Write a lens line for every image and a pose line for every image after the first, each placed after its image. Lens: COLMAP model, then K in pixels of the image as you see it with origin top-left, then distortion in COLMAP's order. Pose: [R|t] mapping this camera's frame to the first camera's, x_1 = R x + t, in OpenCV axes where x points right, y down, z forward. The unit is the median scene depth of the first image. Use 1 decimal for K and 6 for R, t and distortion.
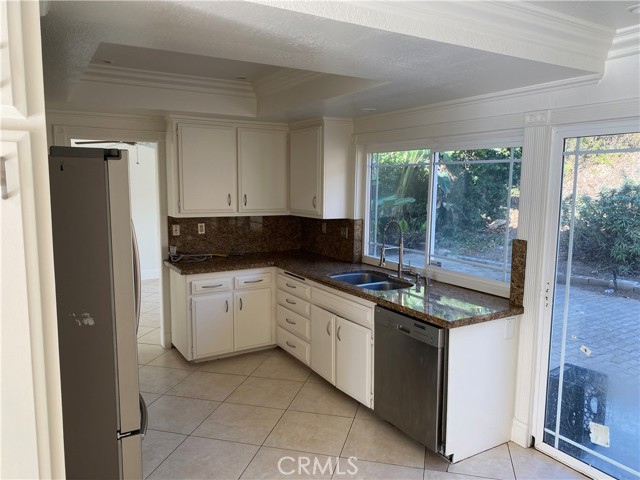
lens RADIAL K [[488.8, 0, 320.0], [0, 488.8, 240.0], [0, 0, 1]] dist [0.009584, 0.000567]
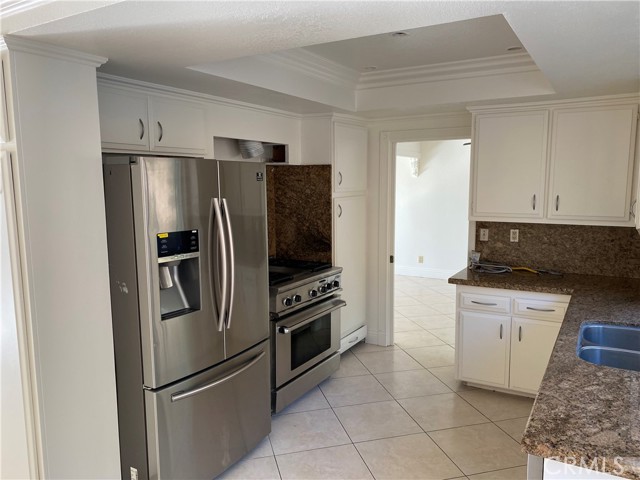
lens RADIAL K [[488.8, 0, 320.0], [0, 488.8, 240.0], [0, 0, 1]] dist [0.009584, 0.000567]
pose [[0.484210, 0.093854, -0.869904, 0.341216], [-0.092448, 0.994153, 0.055800, -0.032884], [0.870054, 0.053402, 0.490055, 0.302573]]
